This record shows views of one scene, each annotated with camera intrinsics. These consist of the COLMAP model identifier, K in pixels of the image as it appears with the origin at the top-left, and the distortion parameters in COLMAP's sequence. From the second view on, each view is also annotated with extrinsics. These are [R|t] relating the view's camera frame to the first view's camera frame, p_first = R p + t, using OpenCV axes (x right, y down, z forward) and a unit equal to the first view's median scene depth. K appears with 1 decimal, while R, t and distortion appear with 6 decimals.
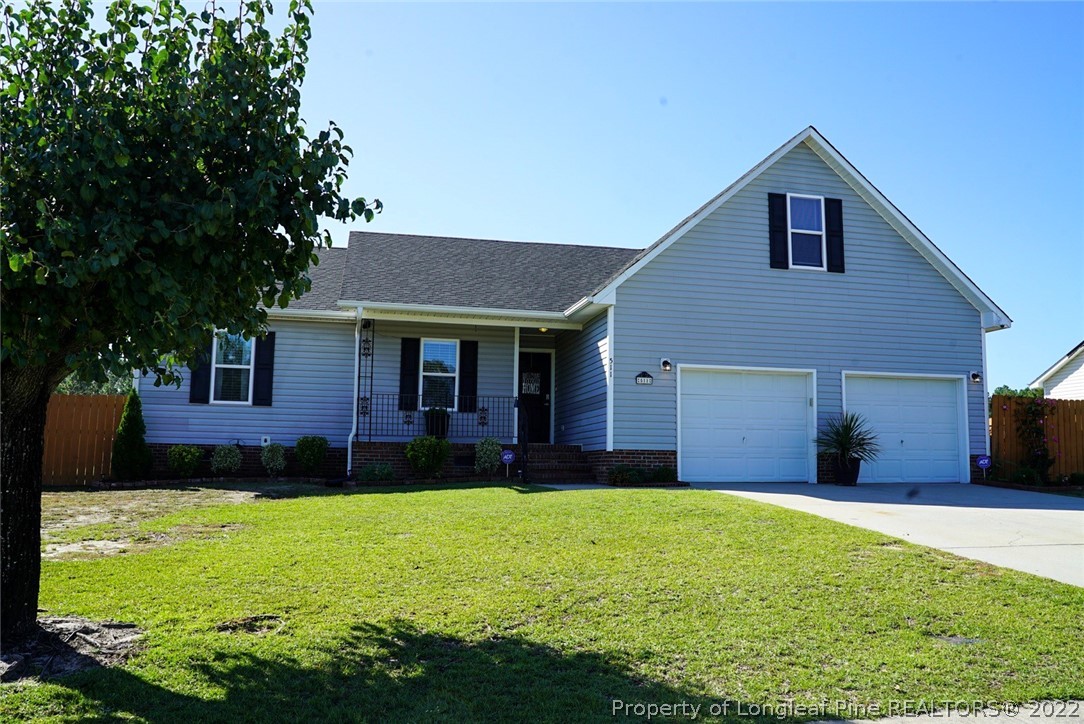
lens RADIAL K [[889.5, 0, 542.0], [0, 889.5, 362.0], [0, 0, 1]] dist [-0.118665, 0.099828]
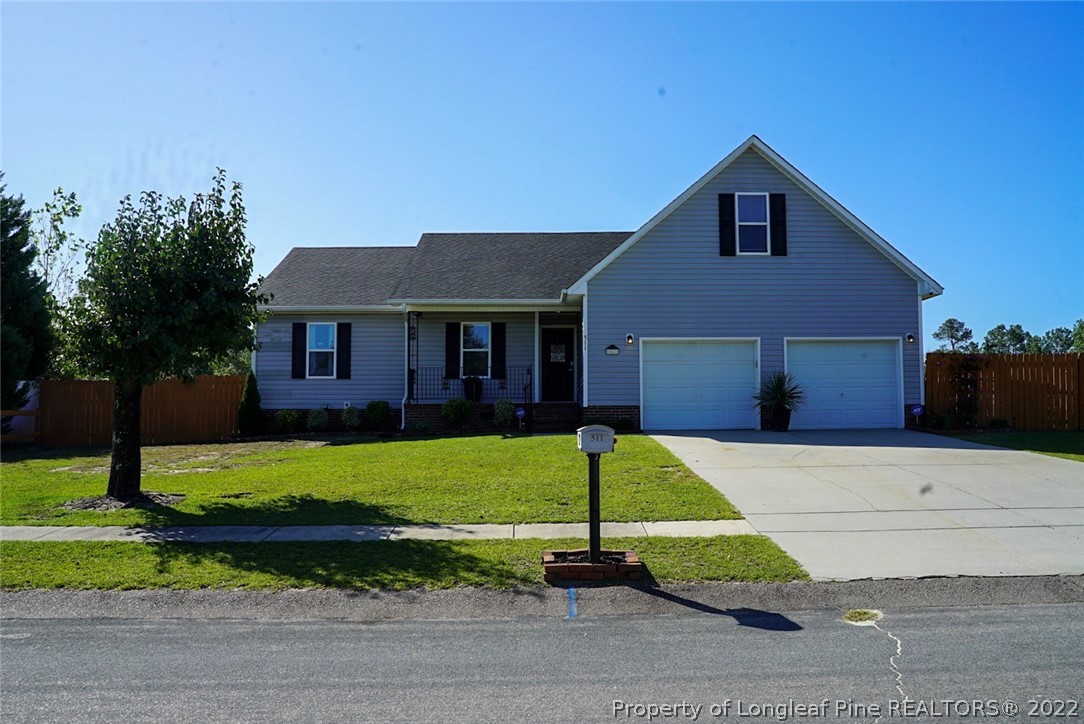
lens RADIAL K [[942.2, 0, 542.0], [0, 942.2, 362.0], [0, 0, 1]] dist [-0.081295, 0.004583]
pose [[0.976465, -0.031334, -0.213389, 0.287148], [0.041981, 0.998080, 0.045550, -0.028773], [0.211552, -0.053437, 0.975905, -0.332733]]
